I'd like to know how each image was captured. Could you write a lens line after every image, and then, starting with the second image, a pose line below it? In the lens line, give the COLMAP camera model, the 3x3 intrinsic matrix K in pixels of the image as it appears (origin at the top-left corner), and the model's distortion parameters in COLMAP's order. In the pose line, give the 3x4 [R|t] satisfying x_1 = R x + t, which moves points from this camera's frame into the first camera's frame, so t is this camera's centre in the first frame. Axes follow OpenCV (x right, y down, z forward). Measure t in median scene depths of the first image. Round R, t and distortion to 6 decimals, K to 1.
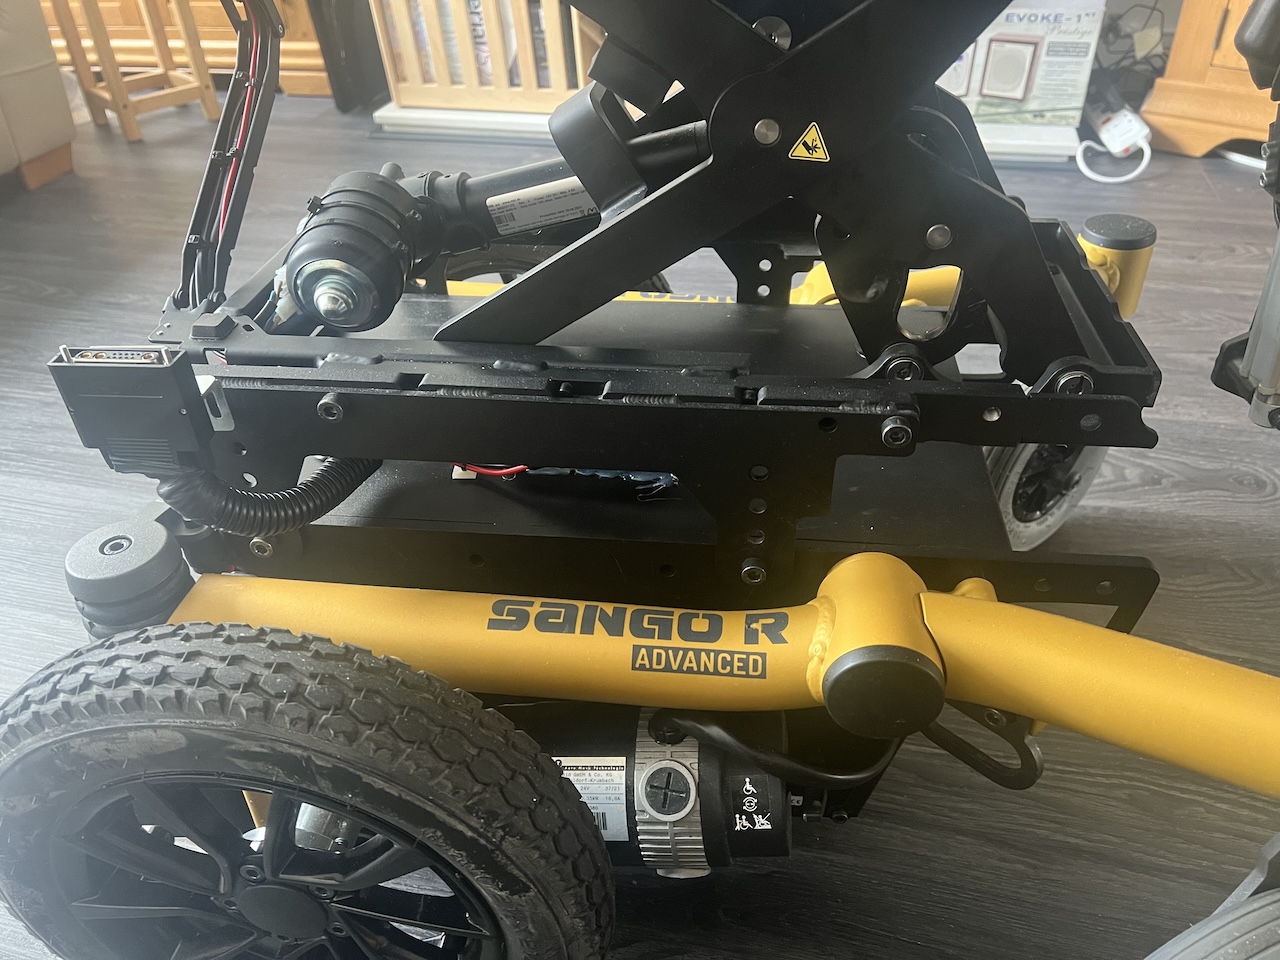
lens RADIAL K [[972.9, 0, 633.8], [0, 972.9, 481.5], [0, 0, 1]] dist [0.076228, -0.002580]
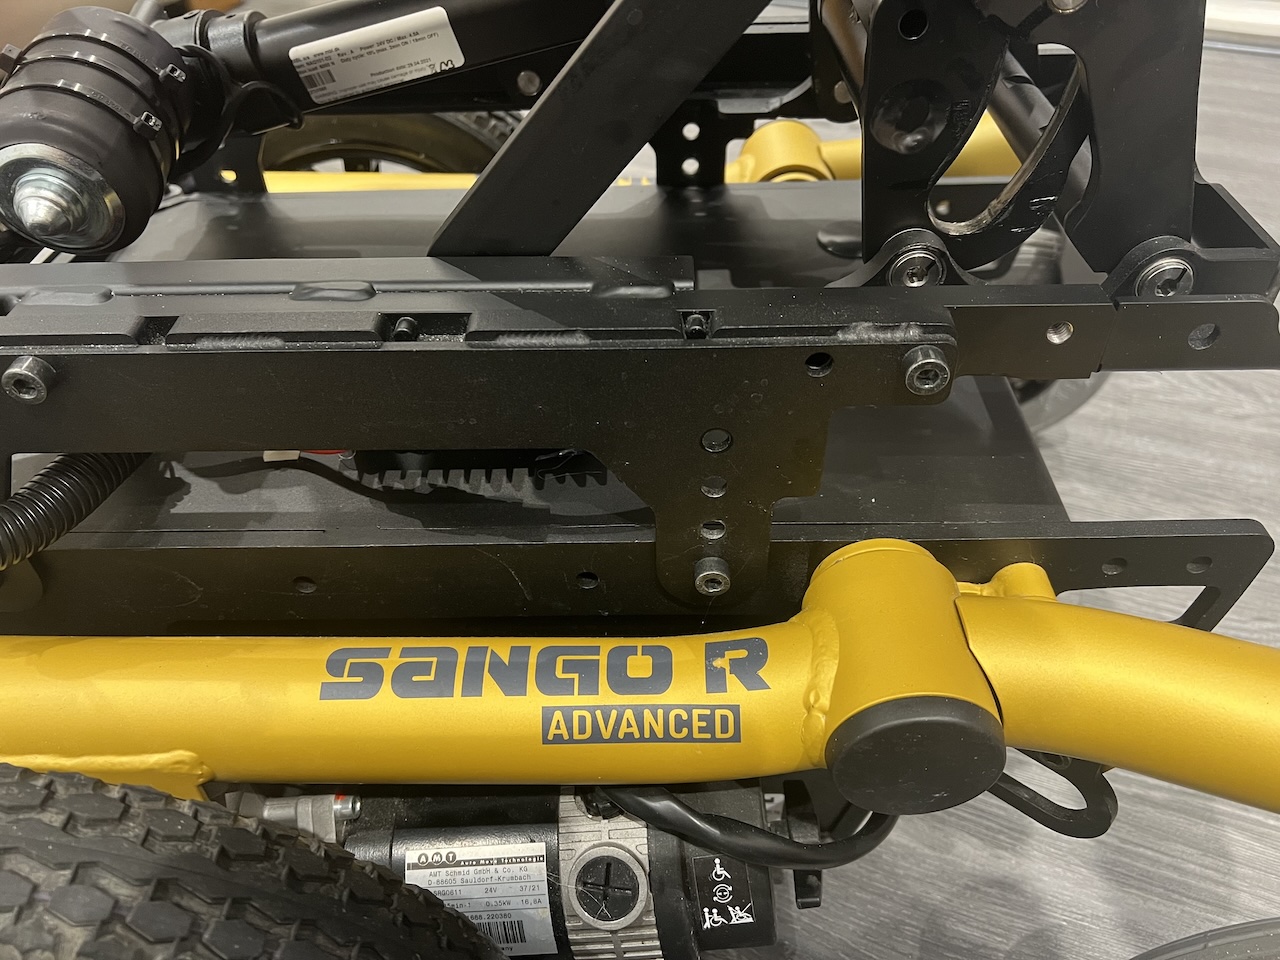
lens RADIAL K [[966.8, 0, 645.8], [0, 966.8, 482.3], [0, 0, 1]] dist [0.006875, -0.007164]
pose [[0.992809, -0.073991, 0.094108, 0.018482], [0.064383, 0.992767, 0.101332, -0.047312], [-0.100925, -0.094544, 0.990392, 0.339899]]
